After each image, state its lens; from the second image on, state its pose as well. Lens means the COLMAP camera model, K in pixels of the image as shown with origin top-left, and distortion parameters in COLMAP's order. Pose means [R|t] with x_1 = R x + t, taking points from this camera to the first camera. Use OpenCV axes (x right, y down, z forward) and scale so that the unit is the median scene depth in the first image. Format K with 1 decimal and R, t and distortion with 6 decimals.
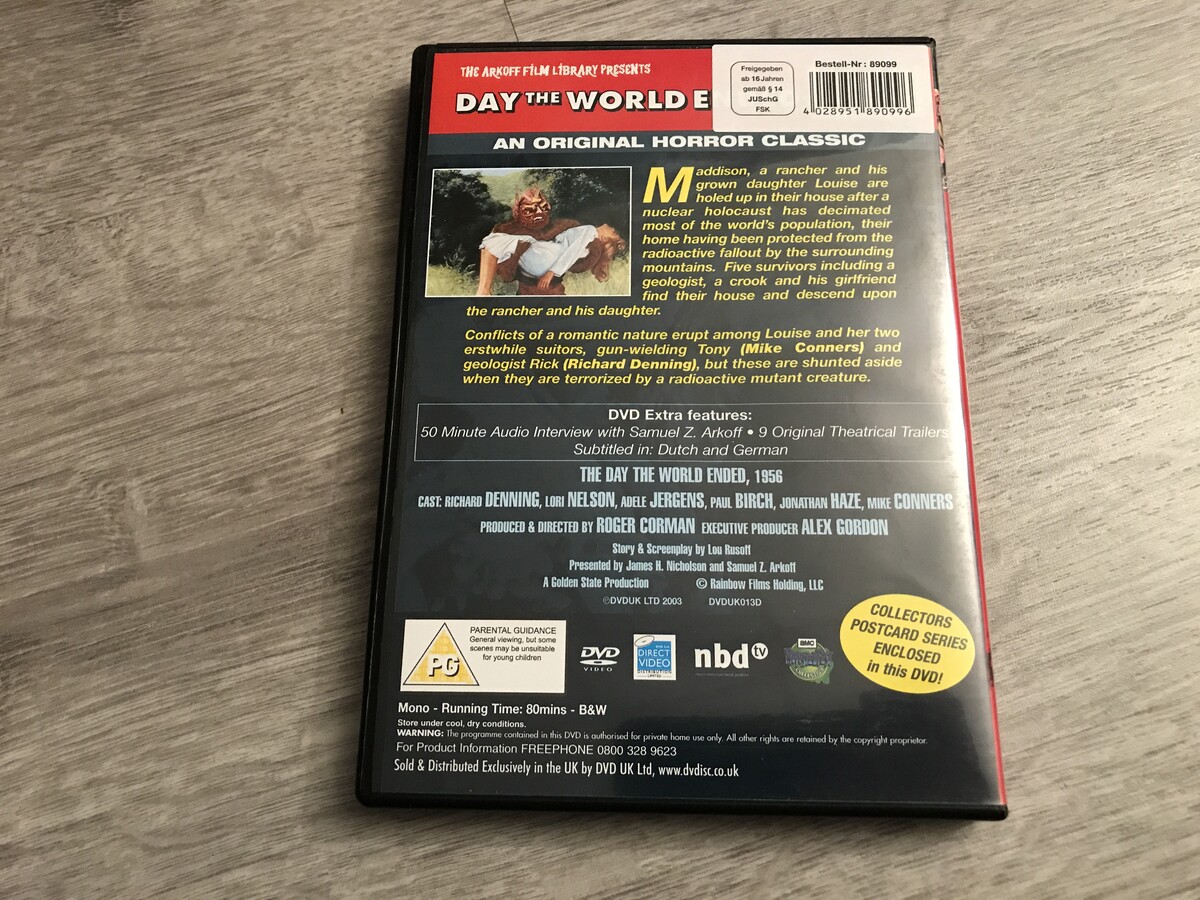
lens RADIAL K [[586.8, 0, 604.4], [0, 586.8, 552.4], [0, 0, 1]] dist [0.003154, -0.000212]
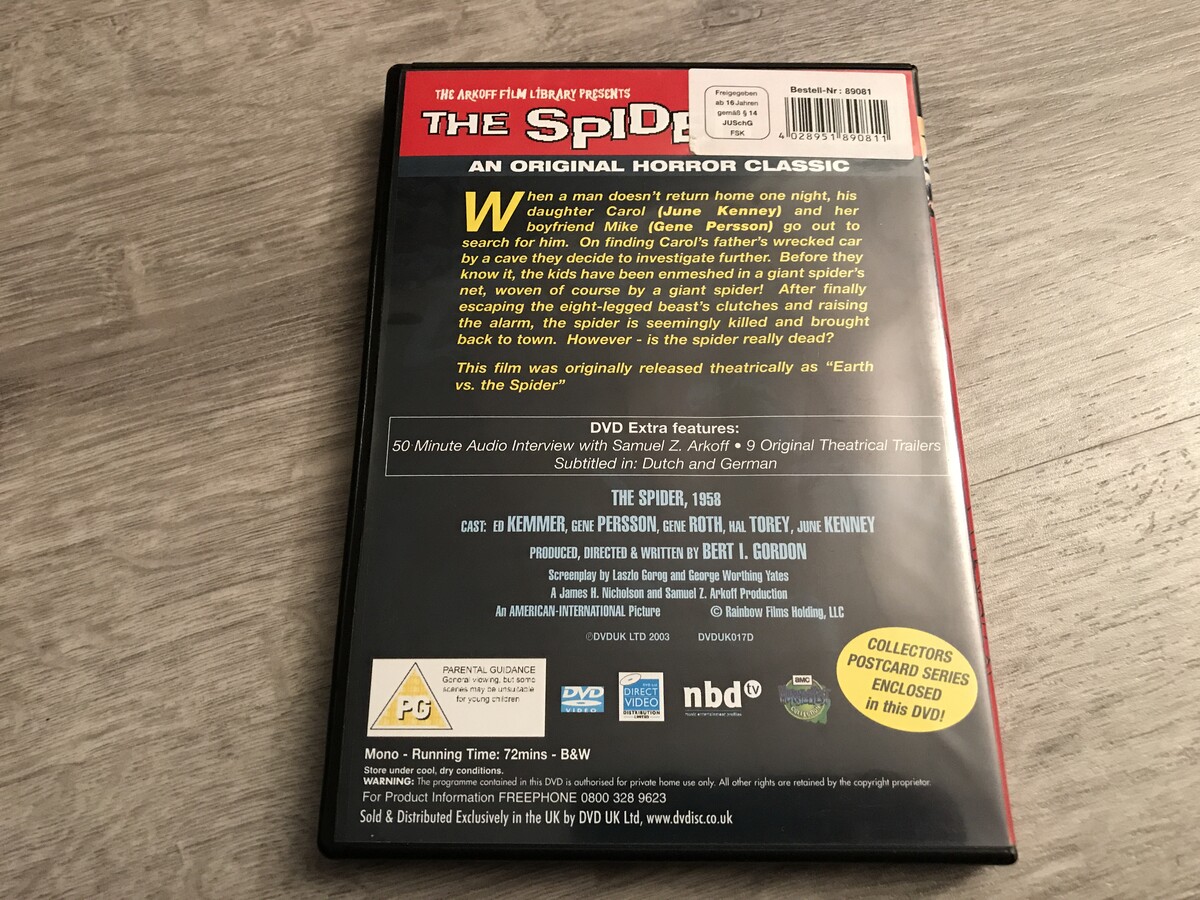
lens RADIAL K [[621.2, 0, 602.0], [0, 621.2, 562.5], [0, 0, 1]] dist [-0.004292, 0.003847]
pose [[0.999766, 0.004467, 0.021171, 0.003451], [-0.003464, 0.998881, -0.047162, 0.486115], [-0.021358, 0.047077, 0.998663, -0.080167]]
